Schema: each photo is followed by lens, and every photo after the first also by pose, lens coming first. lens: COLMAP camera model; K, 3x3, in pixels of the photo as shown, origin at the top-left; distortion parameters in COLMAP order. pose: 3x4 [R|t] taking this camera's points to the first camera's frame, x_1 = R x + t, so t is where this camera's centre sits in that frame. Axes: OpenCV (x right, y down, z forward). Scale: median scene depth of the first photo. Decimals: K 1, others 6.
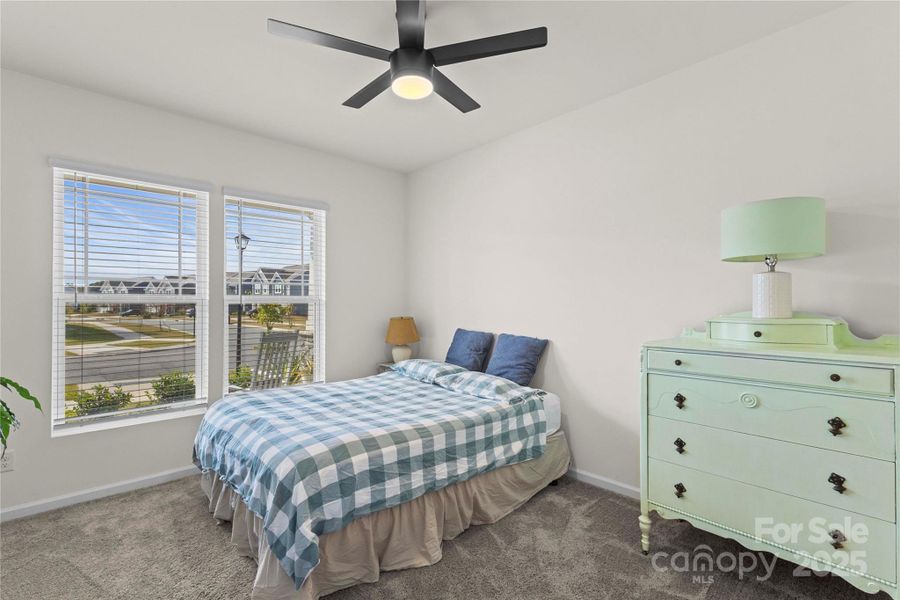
lens RADIAL K [[418.5, 0, 444.7], [0, 418.5, 302.2], [0, 0, 1]] dist [0.001163, -0.001379]
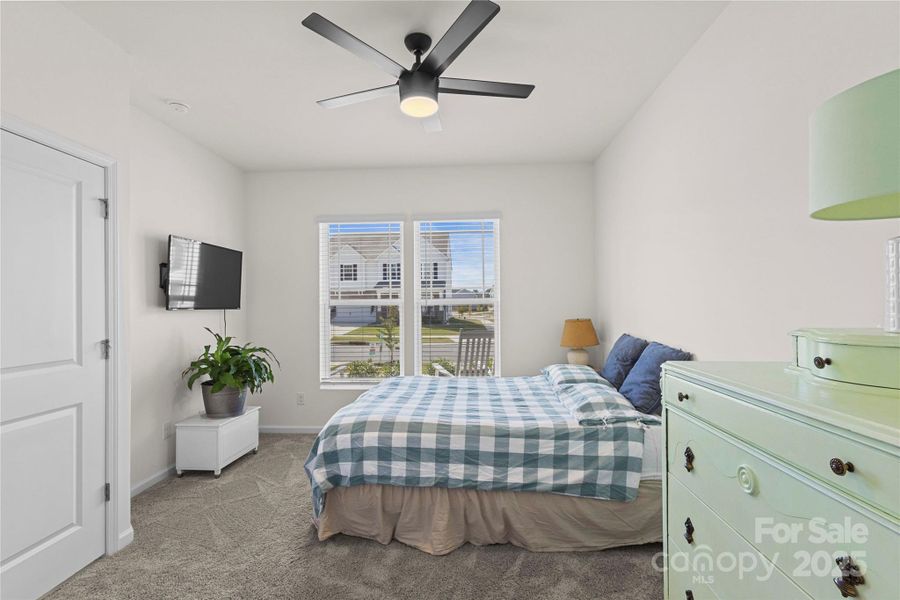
lens RADIAL K [[418.5, 0, 445.7], [0, 418.5, 301.1], [0, 0, 1]] dist [0.001163, -0.001379]
pose [[0.694584, -0.012702, -0.719299, 0.656258], [0.011067, 0.999914, -0.006971, -0.001123], [0.719326, -0.003118, 0.694665, 0.256567]]
